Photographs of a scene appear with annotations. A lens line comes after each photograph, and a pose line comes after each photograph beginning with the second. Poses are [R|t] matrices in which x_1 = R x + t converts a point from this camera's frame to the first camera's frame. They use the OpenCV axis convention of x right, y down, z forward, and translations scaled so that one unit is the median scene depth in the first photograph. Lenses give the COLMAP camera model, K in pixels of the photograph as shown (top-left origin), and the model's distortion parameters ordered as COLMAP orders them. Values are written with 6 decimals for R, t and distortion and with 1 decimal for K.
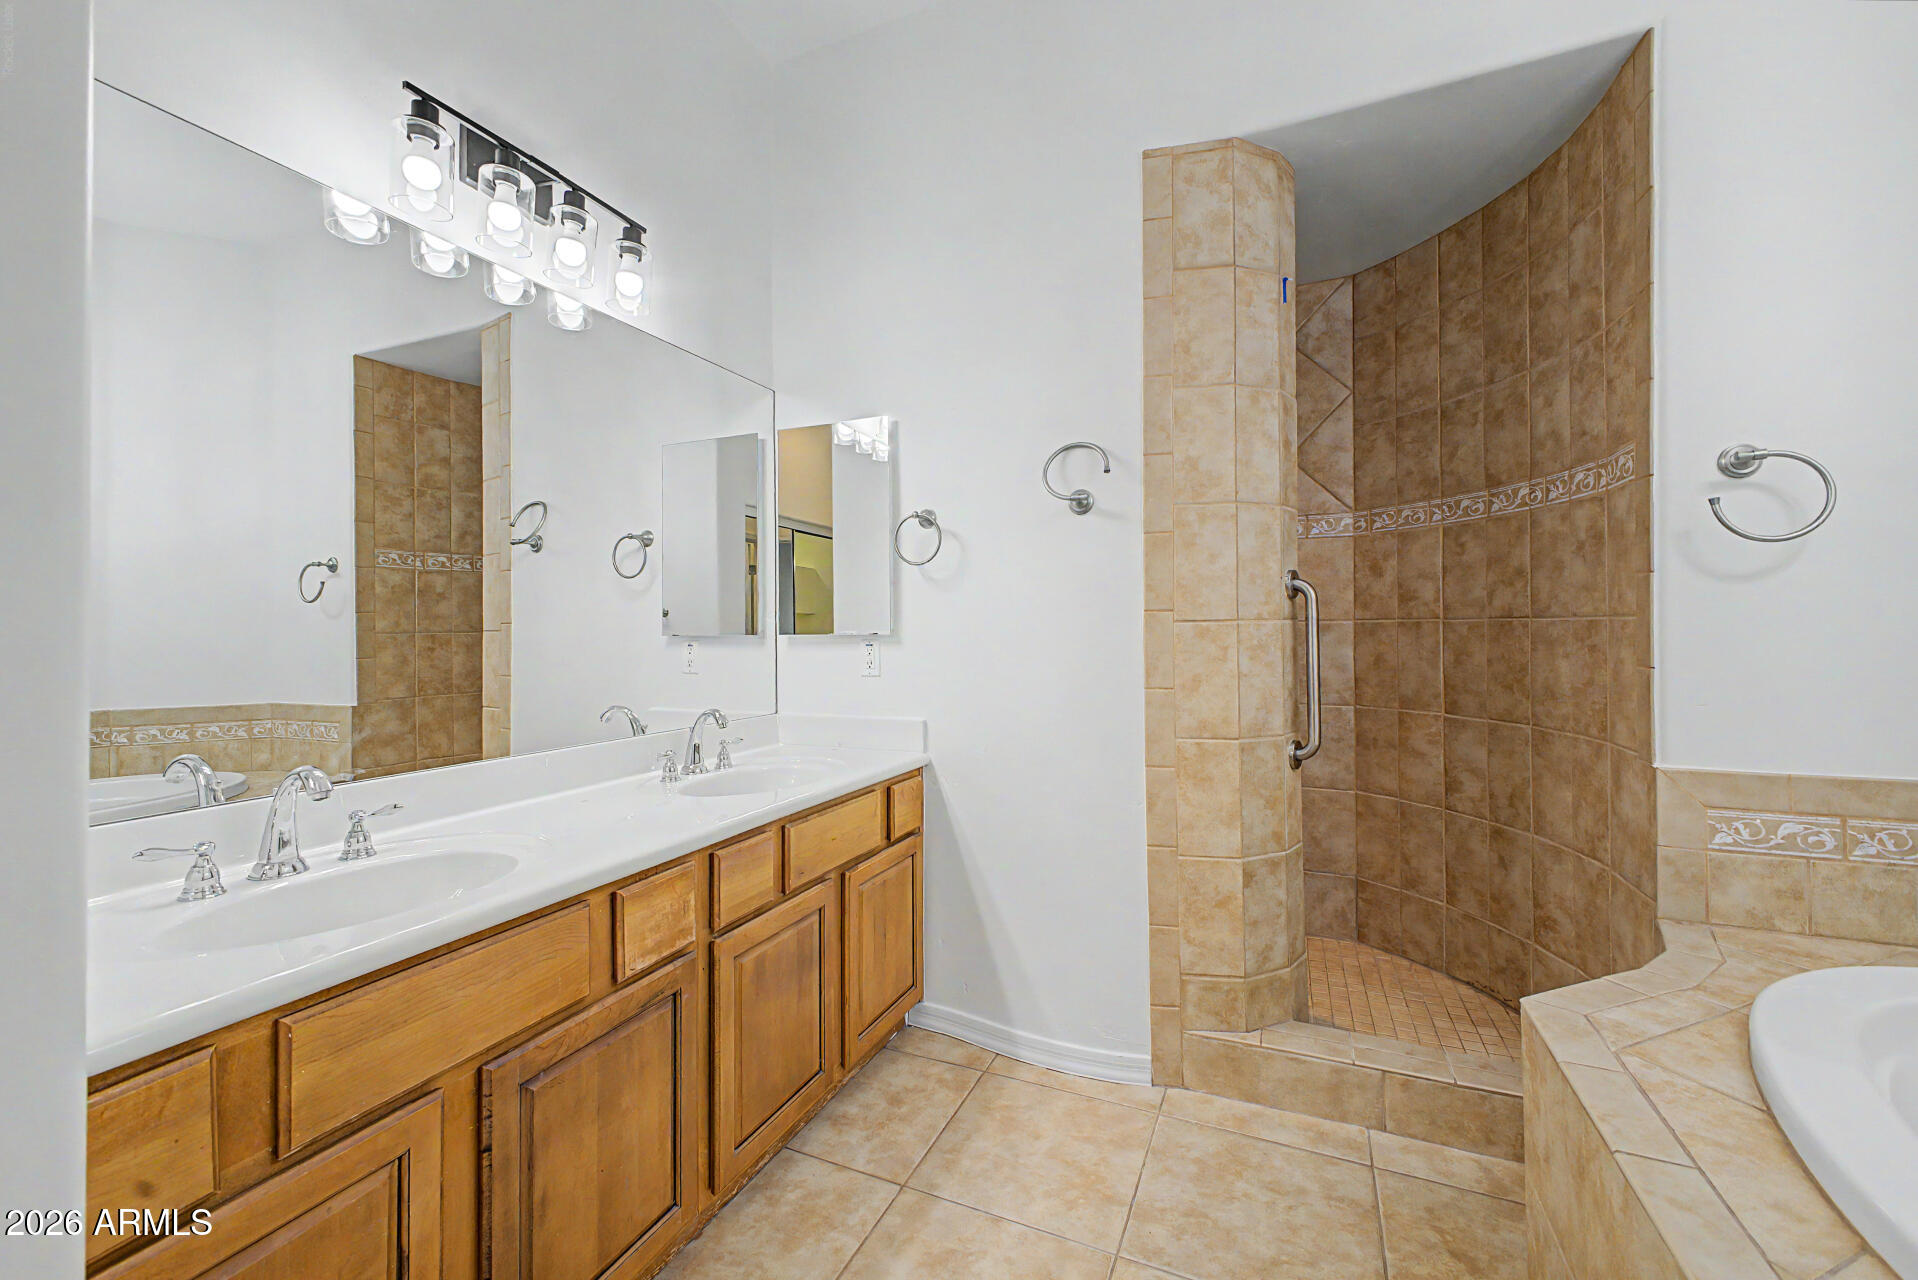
lens RADIAL K [[752.0, 0, 954.2], [0, 752.0, 626.2], [0, 0, 1]] dist [0.007648, -0.005696]
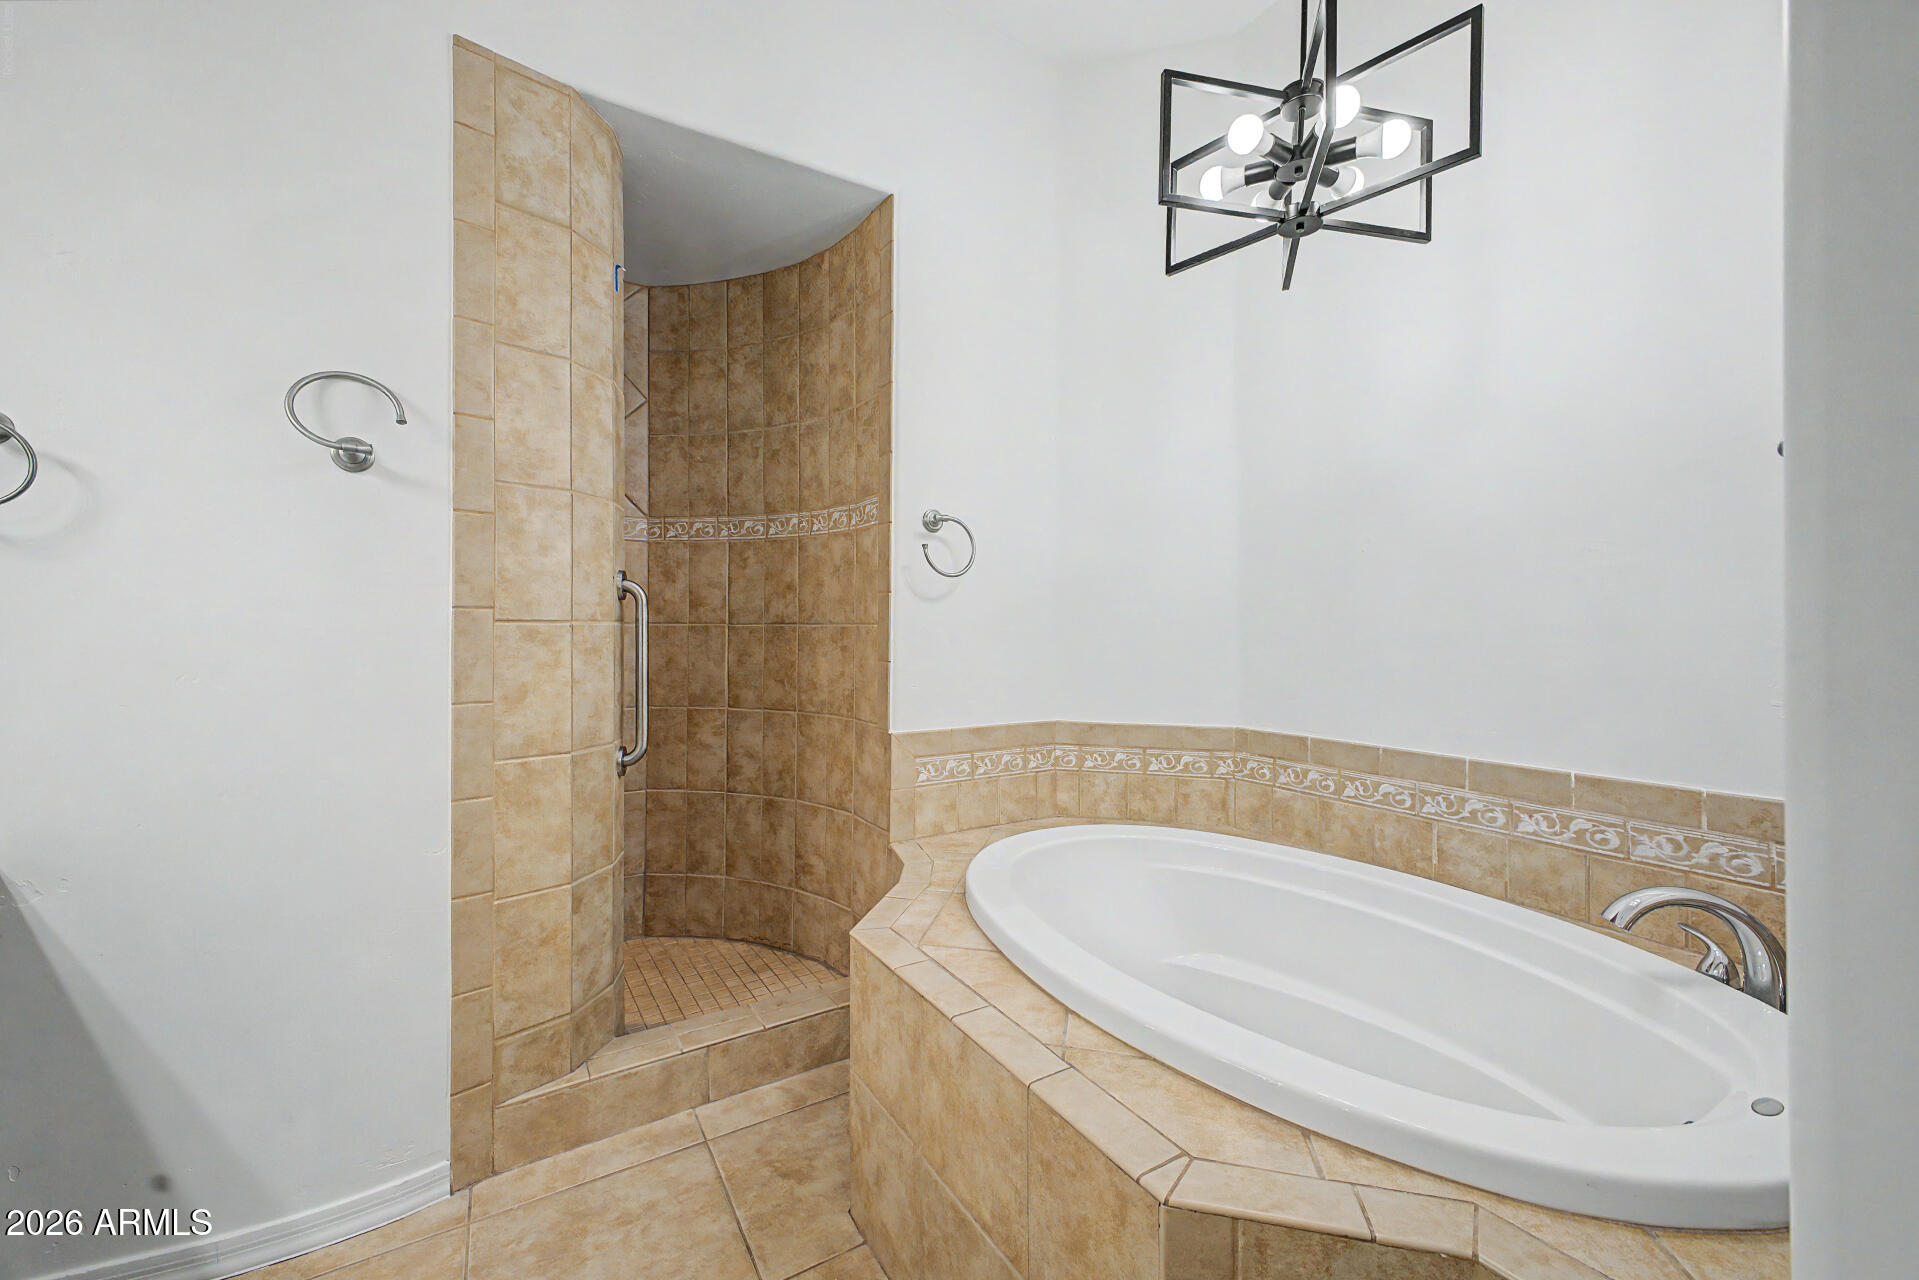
lens RADIAL K [[751.0, 0, 958.1], [0, 751.0, 631.2], [0, 0, 1]] dist [0.020629, -0.011040]
pose [[0.560915, 0.009068, 0.827824, -0.111078], [-0.011509, 0.999929, -0.003155, 0.001550], [-0.827793, -0.007757, 0.560979, 0.099969]]
